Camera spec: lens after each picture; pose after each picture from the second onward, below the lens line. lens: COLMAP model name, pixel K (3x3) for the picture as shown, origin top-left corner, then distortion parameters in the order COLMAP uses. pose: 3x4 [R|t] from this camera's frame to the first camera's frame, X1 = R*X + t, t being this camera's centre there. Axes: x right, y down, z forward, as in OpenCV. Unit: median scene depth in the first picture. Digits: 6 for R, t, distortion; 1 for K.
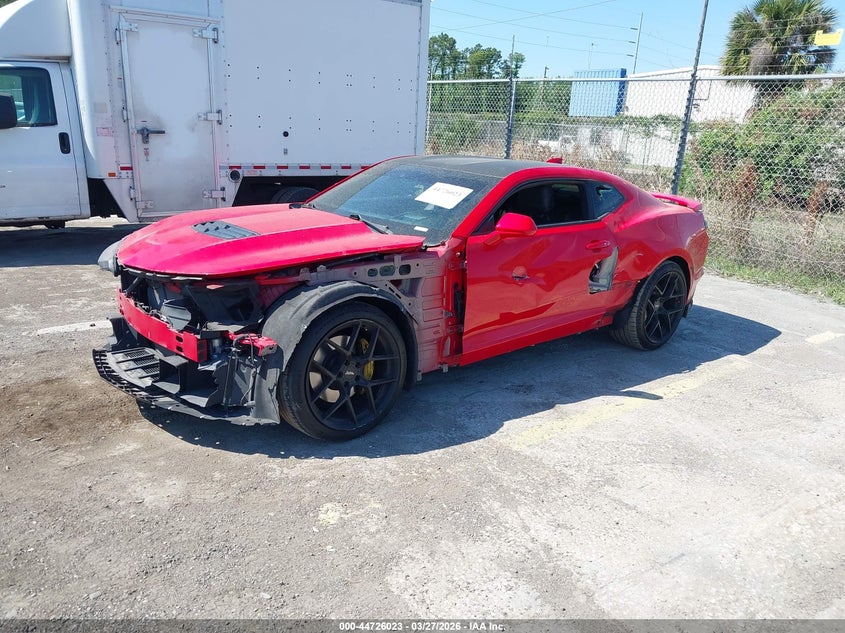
lens RADIAL K [[643.8, 0, 424.5], [0, 643.8, 316.9], [0, 0, 1]] dist [0.007537, 0.013845]
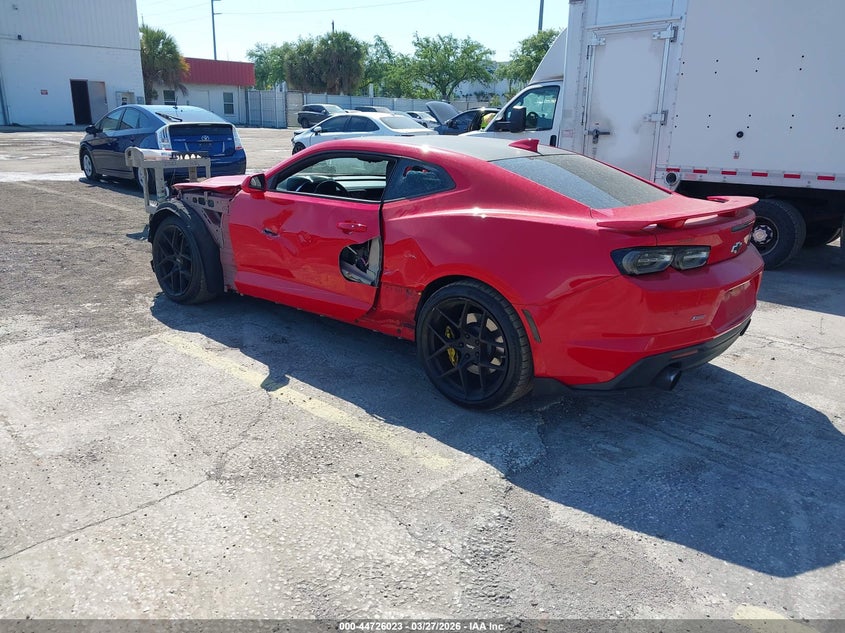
lens RADIAL K [[643.8, 0, 427.8], [0, 643.8, 320.6], [0, 0, 1]] dist [0.007537, 0.013845]
pose [[0.208283, 0.249122, -0.945810, 0.640899], [-0.288294, 0.939692, 0.184023, -0.100258], [0.934615, 0.234343, 0.267542, 0.492613]]
